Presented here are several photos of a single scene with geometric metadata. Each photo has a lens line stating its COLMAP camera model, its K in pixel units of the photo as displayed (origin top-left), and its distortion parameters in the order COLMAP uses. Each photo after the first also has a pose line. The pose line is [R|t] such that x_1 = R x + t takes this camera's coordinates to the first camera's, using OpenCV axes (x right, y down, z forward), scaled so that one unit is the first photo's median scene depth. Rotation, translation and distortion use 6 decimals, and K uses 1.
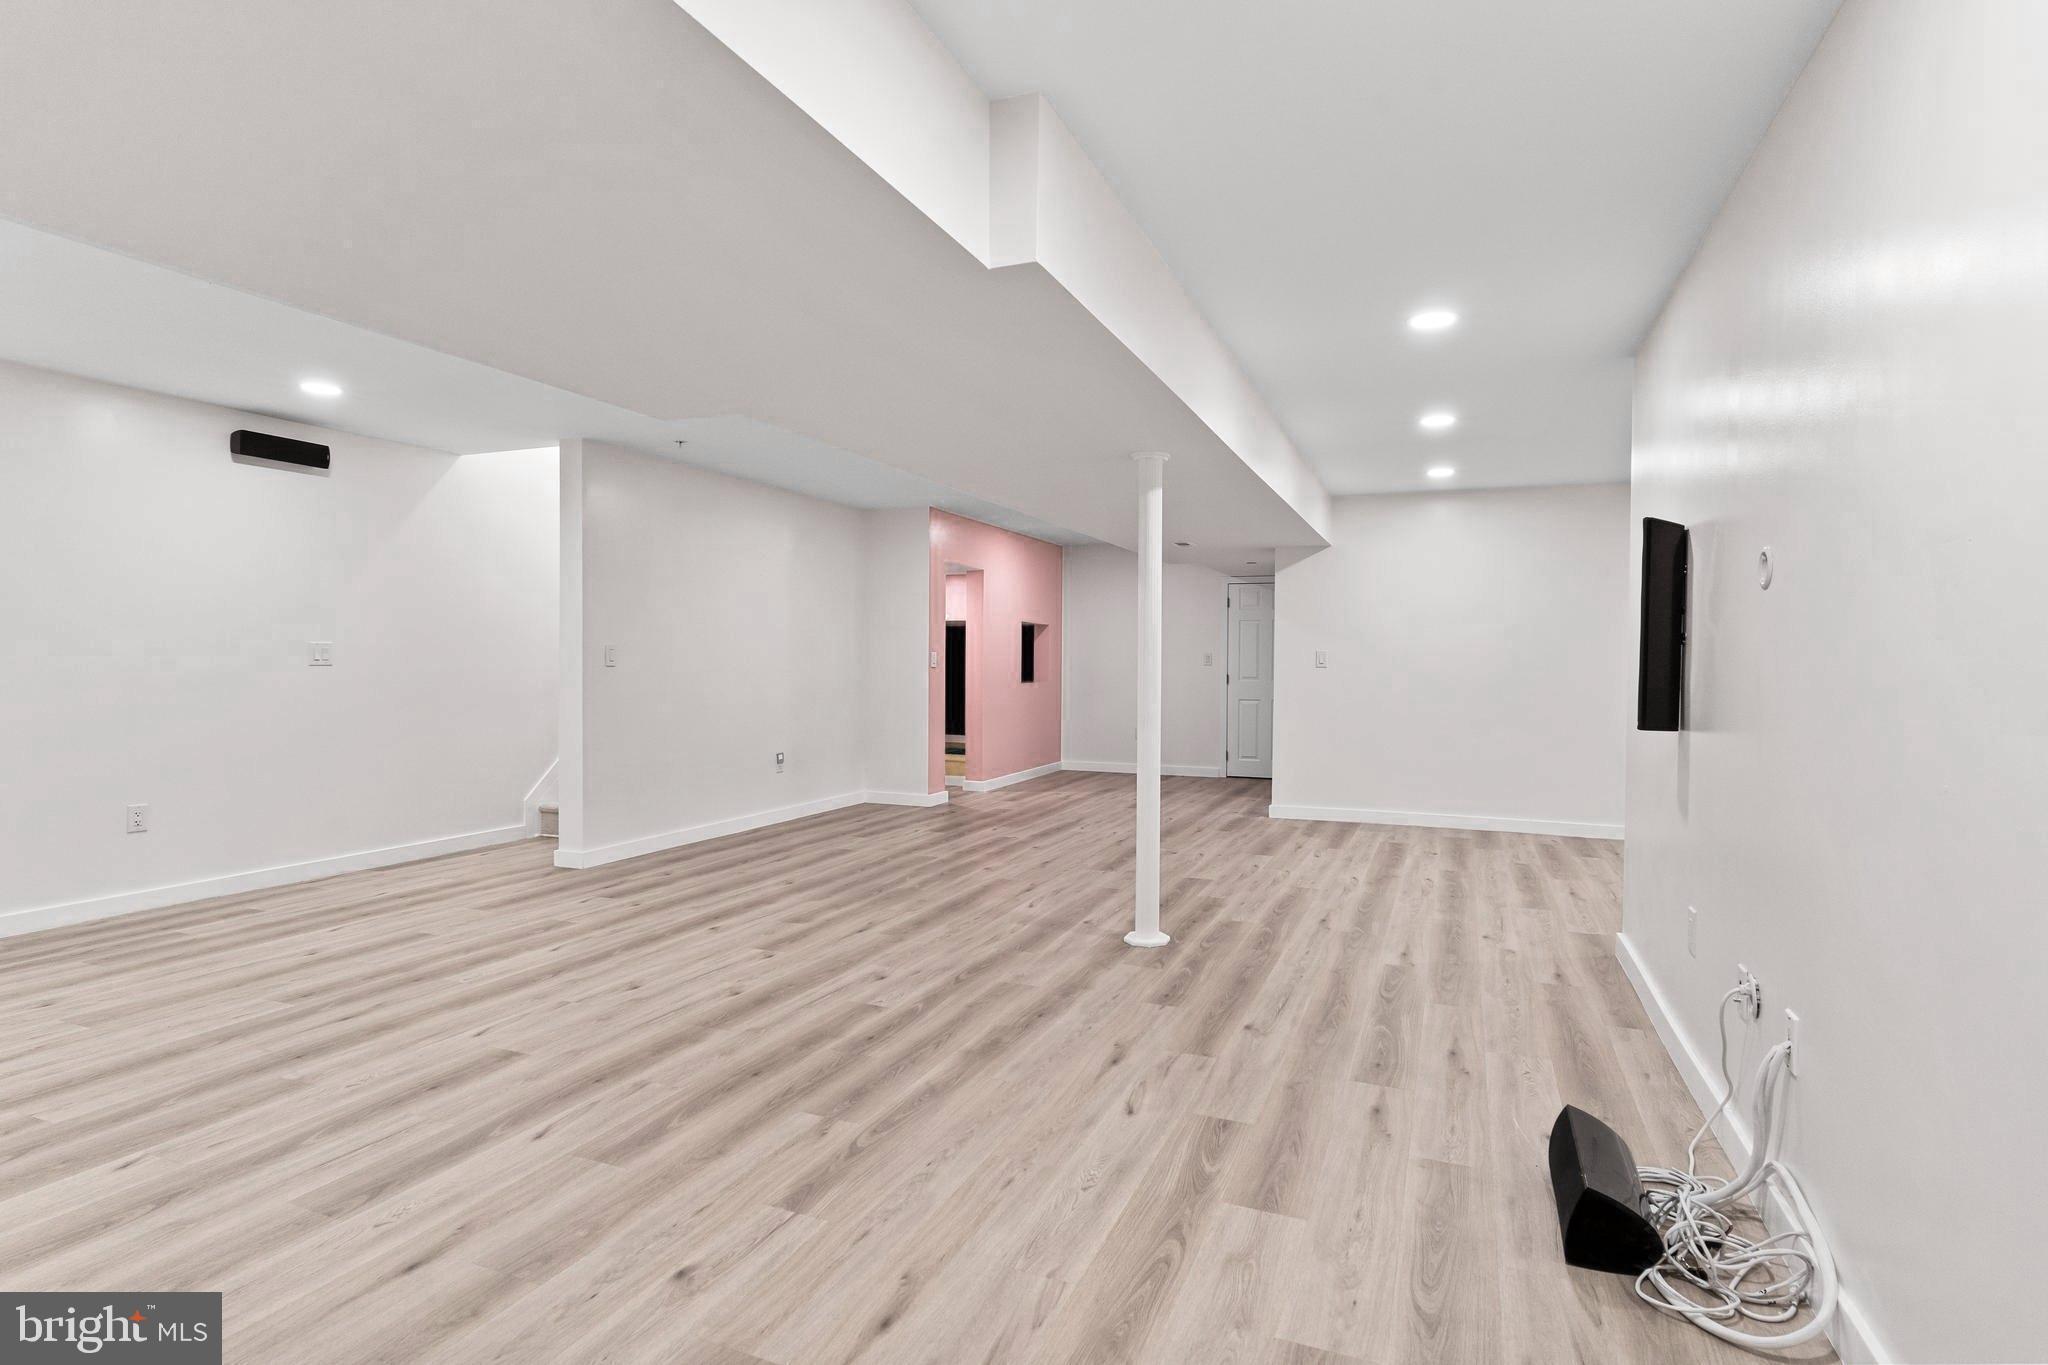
lens RADIAL K [[1051.0, 0, 1036.4], [0, 1051.0, 678.5], [0, 0, 1]] dist [-0.011015, 0.005971]
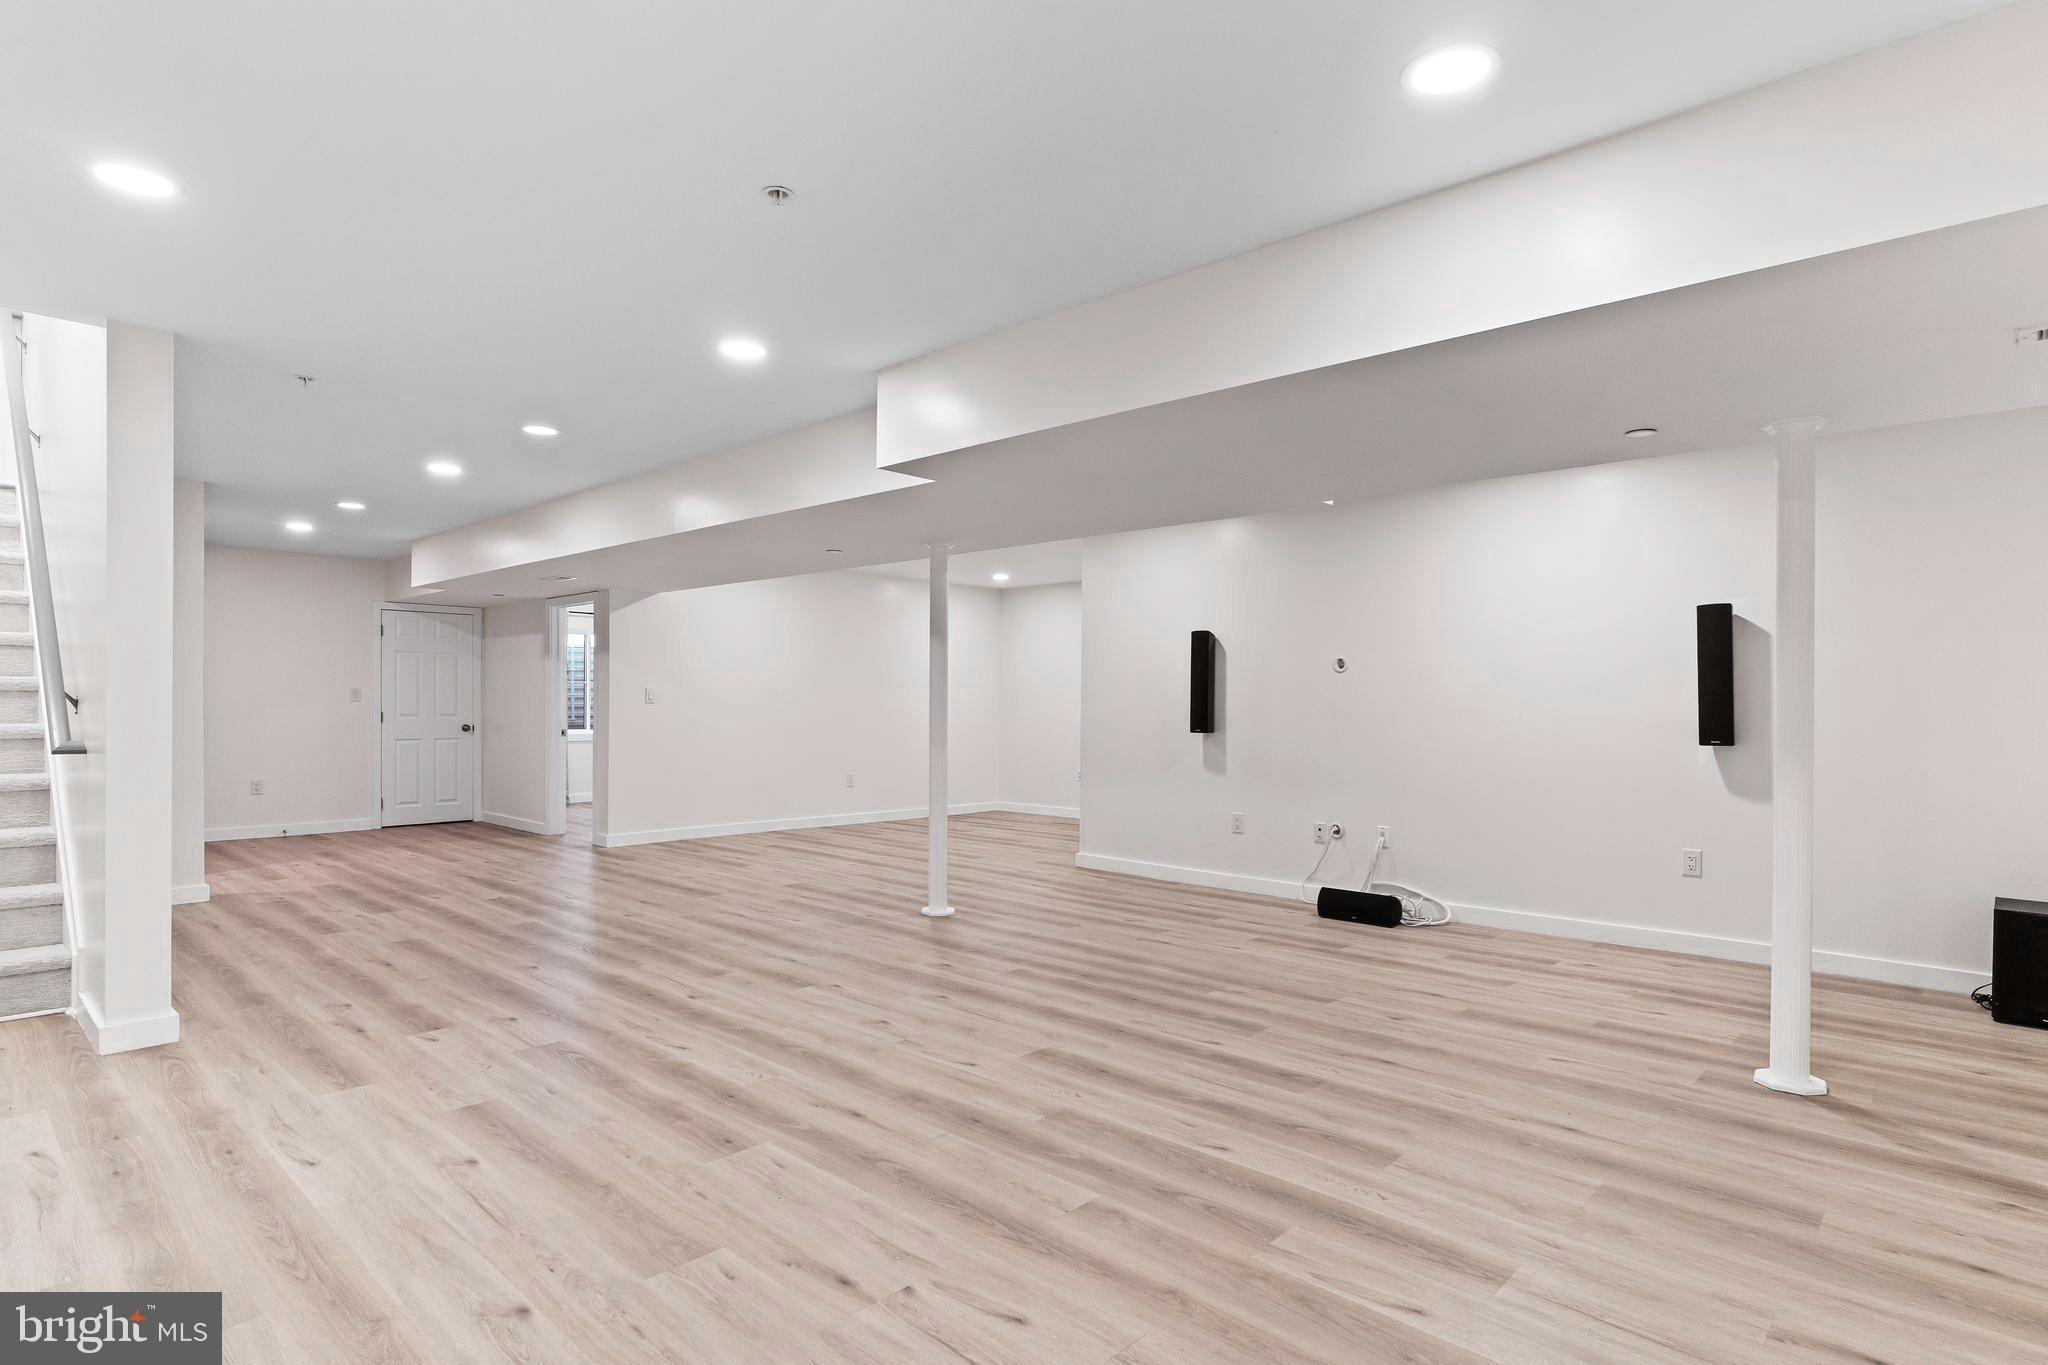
lens RADIAL K [[1051.0, 0, 1036.8], [0, 1051.0, 690.8], [0, 0, 1]] dist [-0.011015, 0.005971]
pose [[0.357421, 0.004919, 0.933930, -1.510393], [0.012793, 0.999867, -0.010162, -0.017472], [-0.933856, 0.015580, 0.357310, 0.578438]]
